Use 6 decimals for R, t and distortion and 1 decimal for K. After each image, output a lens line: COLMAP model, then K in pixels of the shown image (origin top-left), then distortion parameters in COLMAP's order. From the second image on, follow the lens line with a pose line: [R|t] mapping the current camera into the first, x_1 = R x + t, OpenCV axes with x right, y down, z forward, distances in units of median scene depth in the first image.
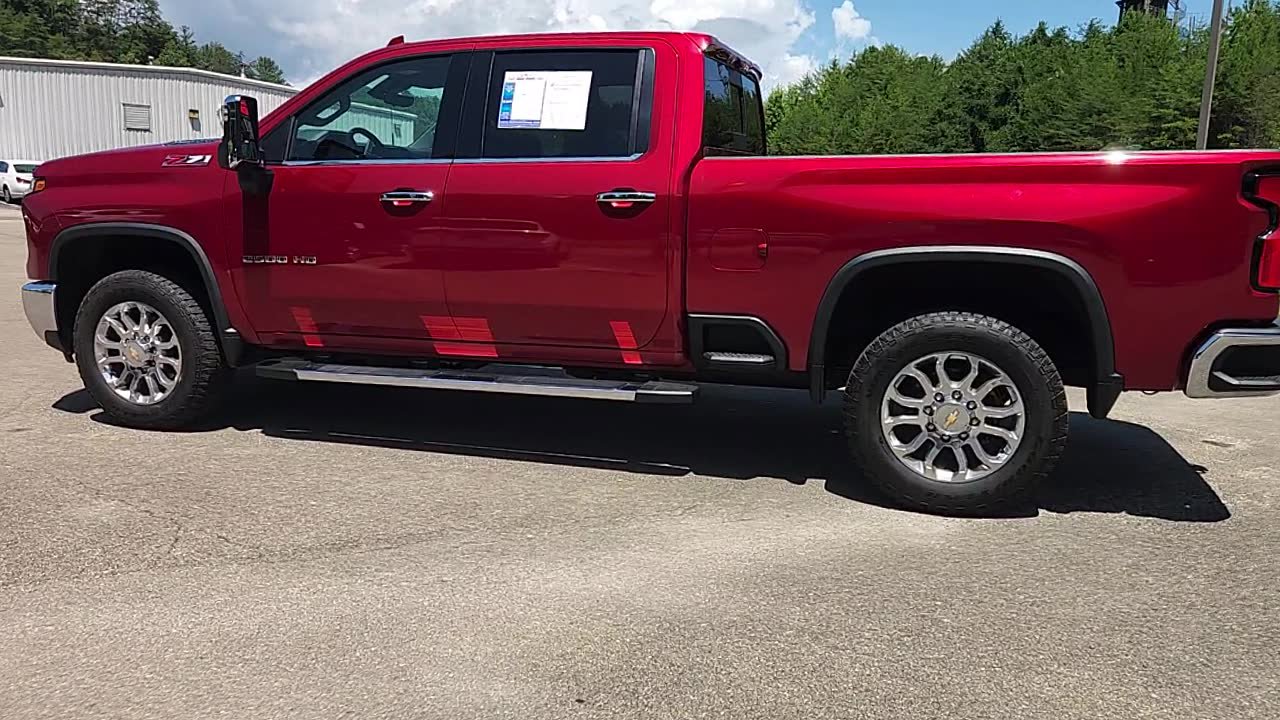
lens RADIAL K [[981.8, 0, 633.2], [0, 981.8, 347.4], [0, 0, 1]] dist [0.075223, -0.063260]
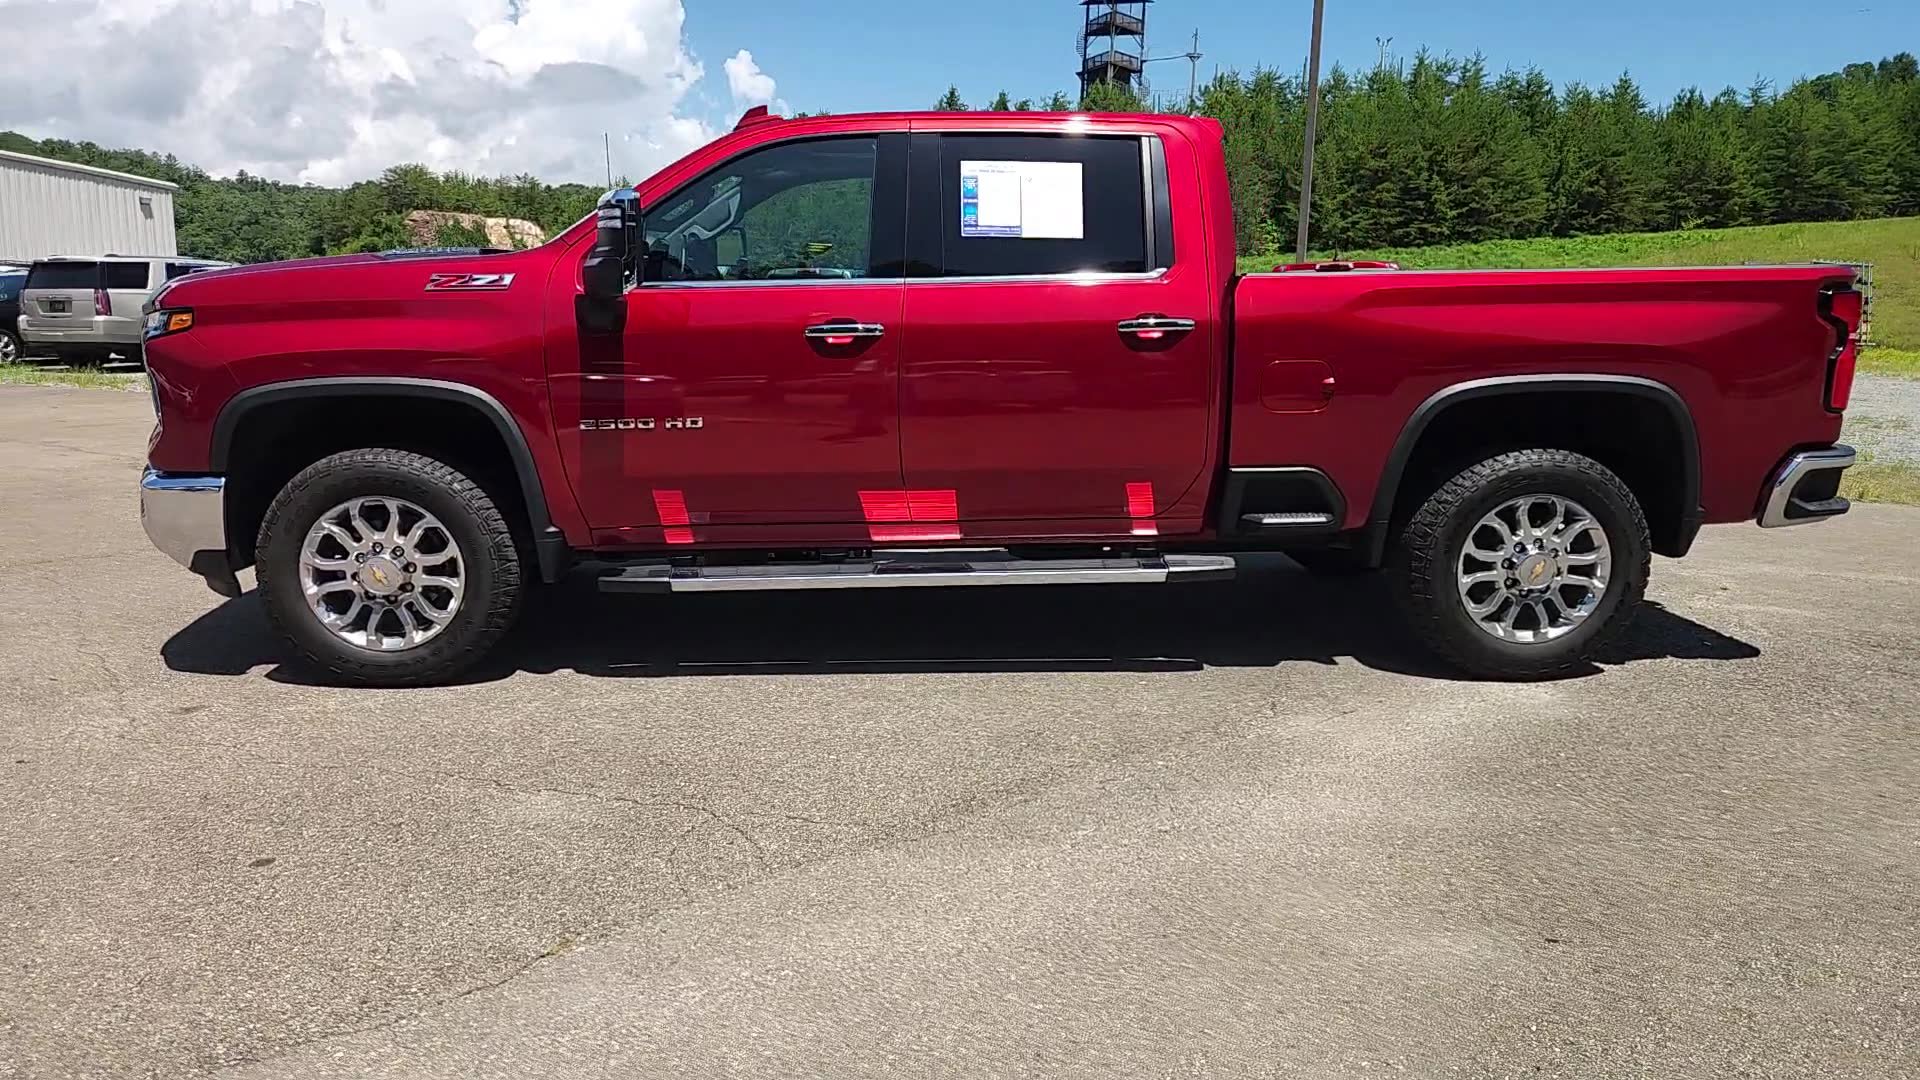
lens RADIAL K [[1277.4, 0, 927.7], [0, 1277.4, 534.7], [0, 0, 1]] dist [0.083064, -0.080078]
pose [[0.941611, -0.072280, 0.328852, -0.497475], [0.064088, 0.997306, 0.035696, -0.031491], [-0.330546, -0.012536, 0.943707, 0.080562]]
